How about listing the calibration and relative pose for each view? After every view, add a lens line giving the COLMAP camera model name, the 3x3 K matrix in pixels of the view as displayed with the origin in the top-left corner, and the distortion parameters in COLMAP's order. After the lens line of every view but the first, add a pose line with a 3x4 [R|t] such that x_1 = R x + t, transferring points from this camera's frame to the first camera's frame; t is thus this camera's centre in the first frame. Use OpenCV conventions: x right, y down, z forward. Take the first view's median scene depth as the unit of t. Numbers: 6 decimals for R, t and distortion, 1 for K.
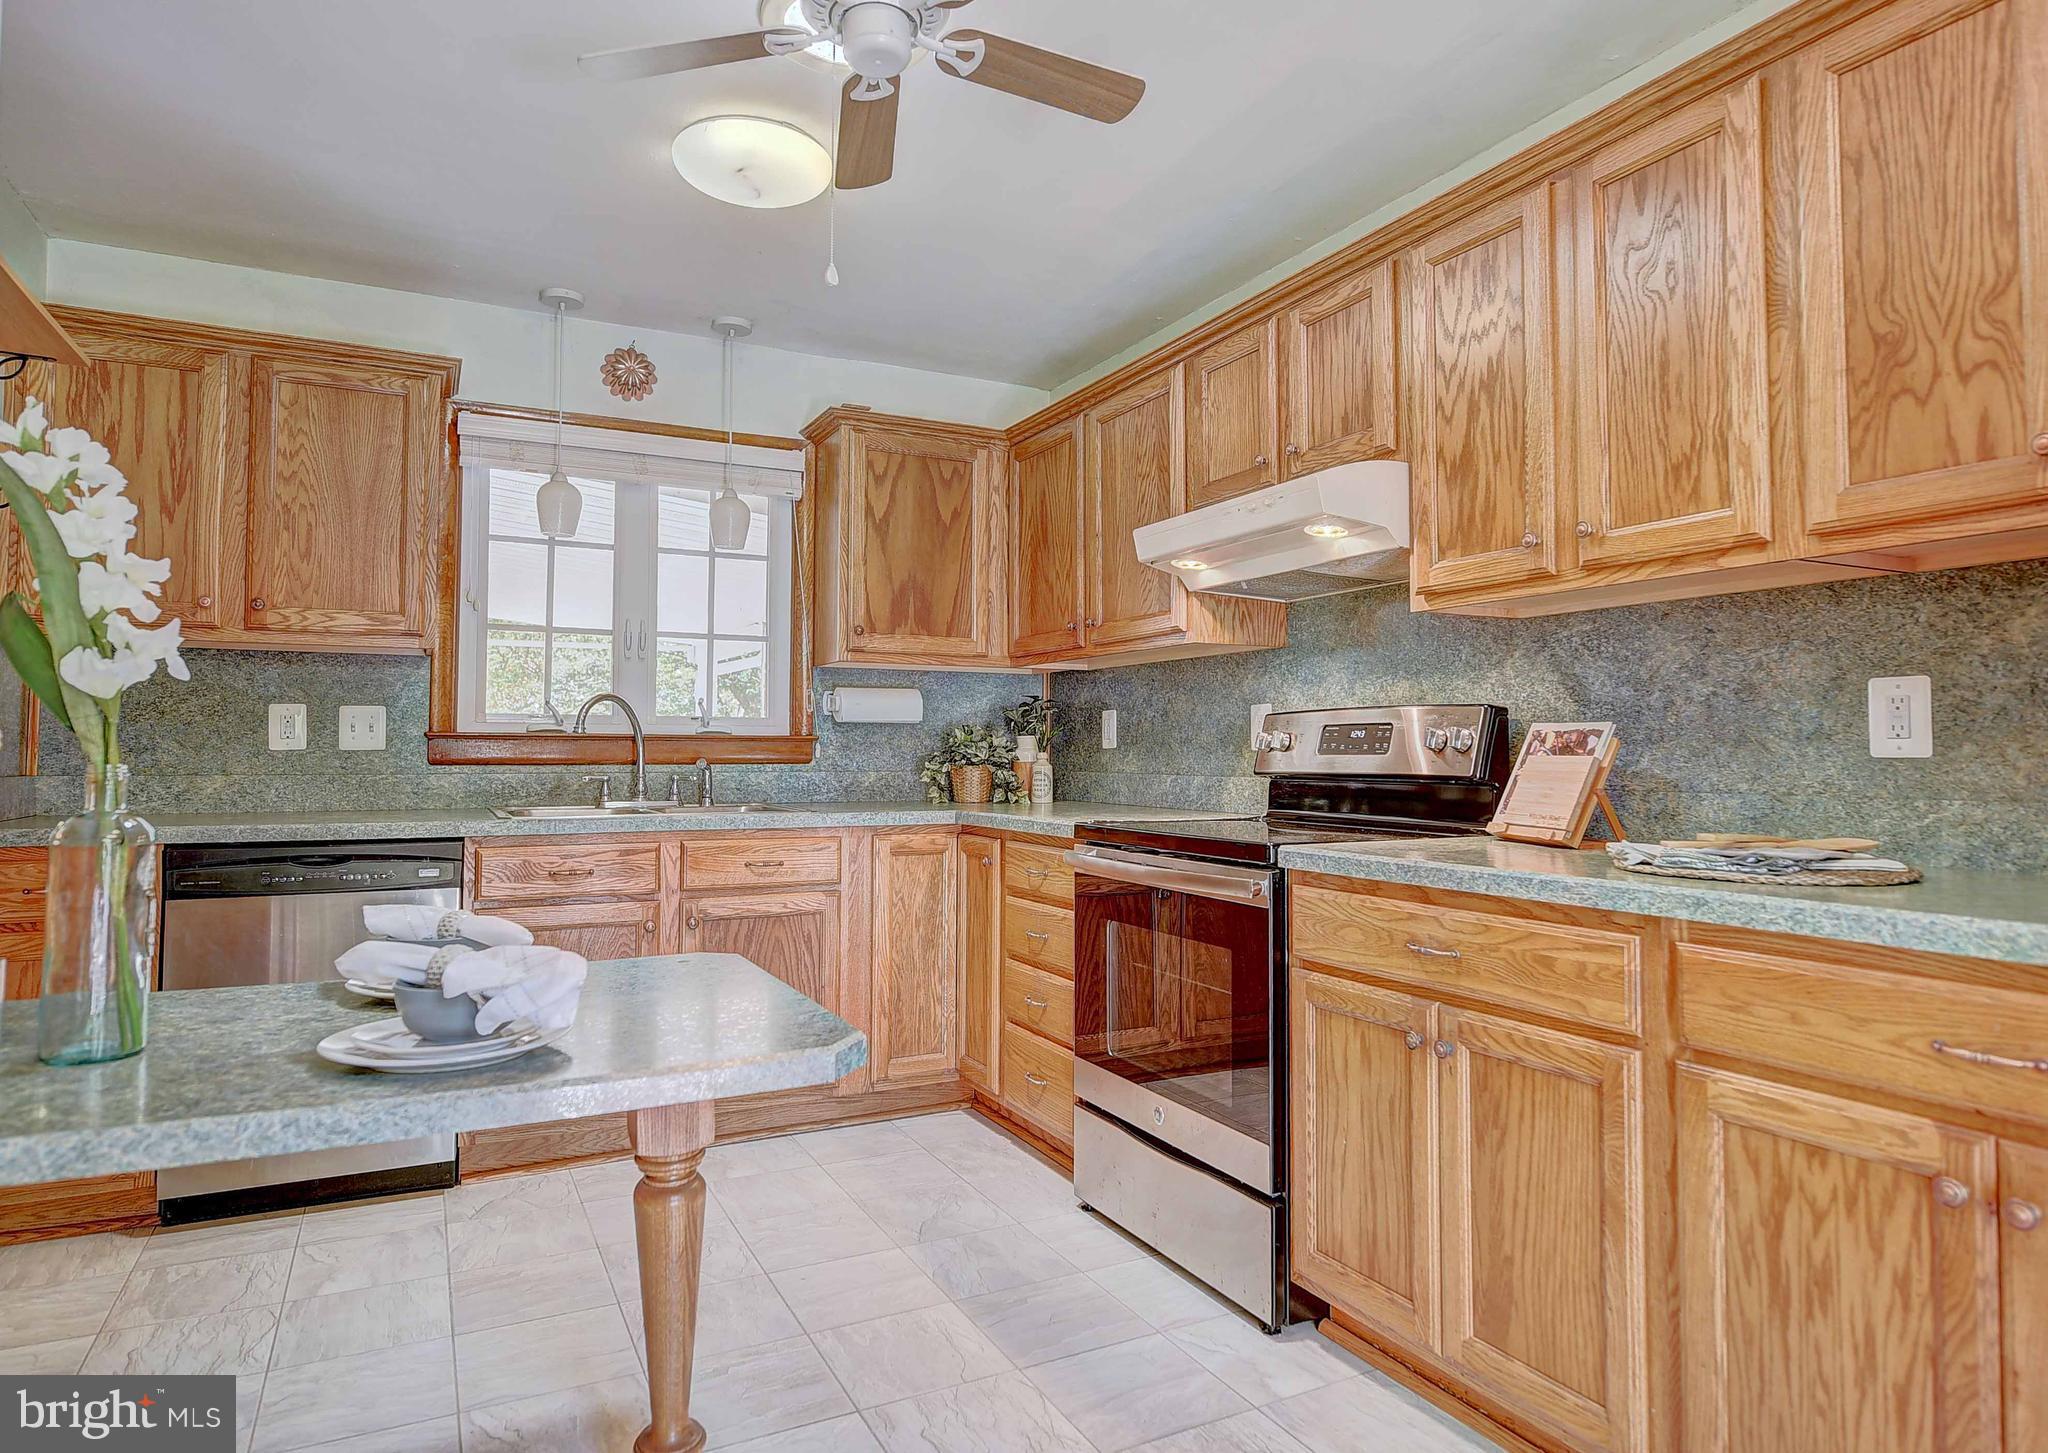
lens RADIAL K [[1195.6, 0, 1024.2], [0, 1195.6, 721.5], [0, 0, 1]] dist [-0.007693, -0.002636]
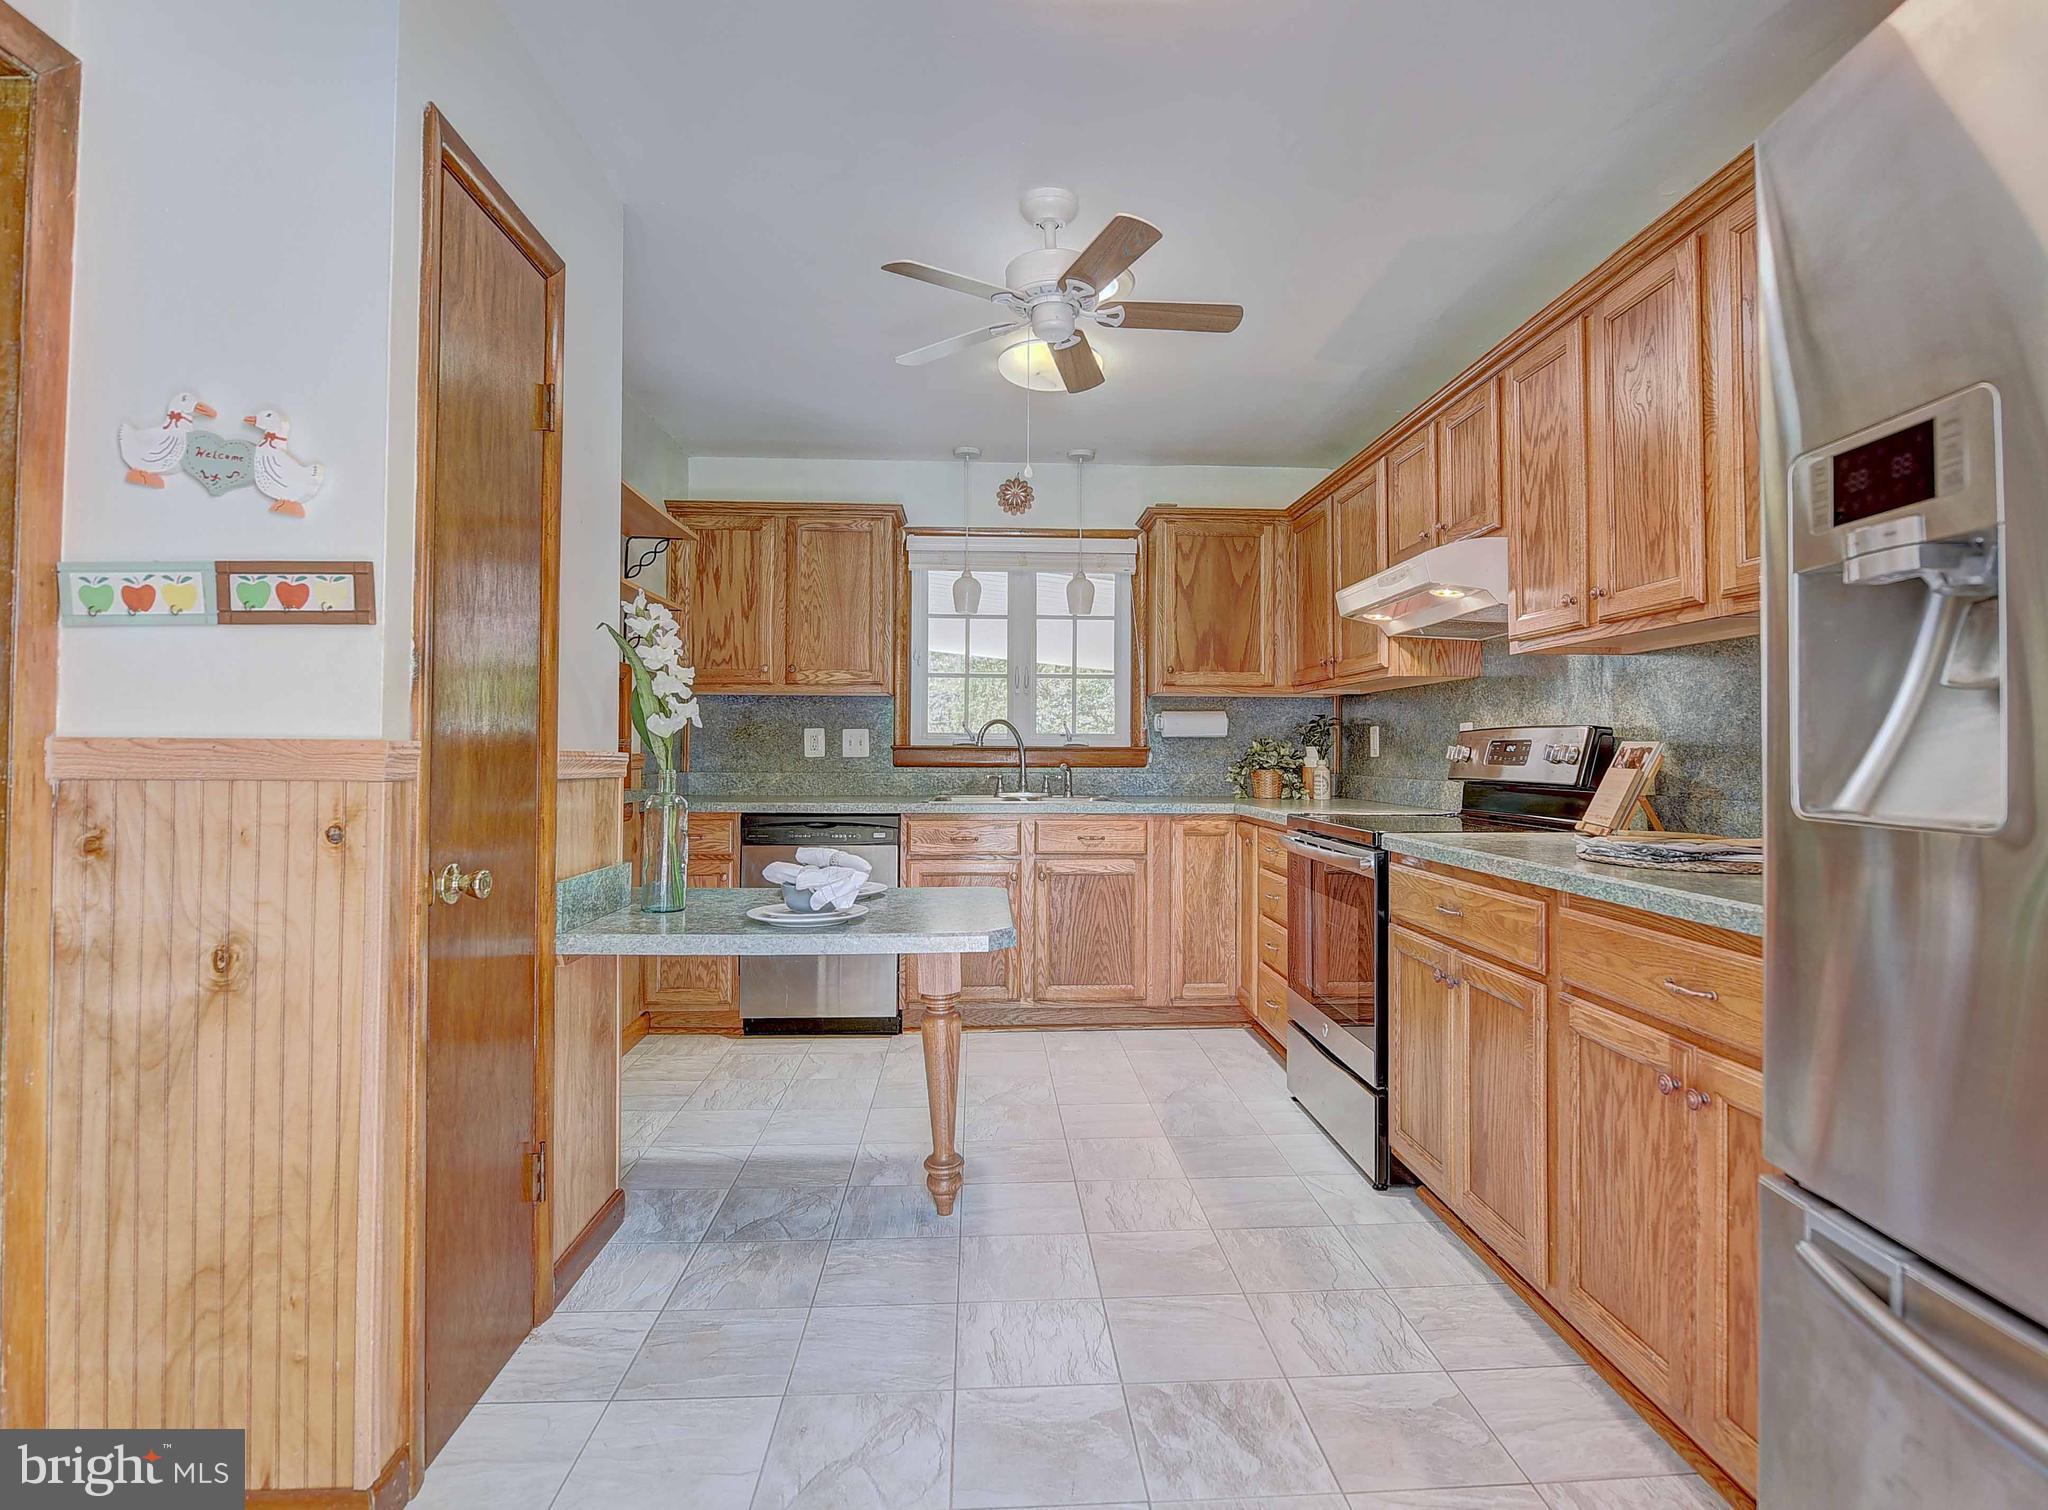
lens RADIAL K [[1027.1, 0, 1026.2], [0, 1027.1, 750.3], [0, 0, 1]] dist [-0.019402, -0.000646]
pose [[0.912930, 0.000565, -0.408116, 0.255246], [0.008730, 0.999743, 0.020911, -0.014428], [0.408023, -0.022653, 0.912691, -0.179679]]
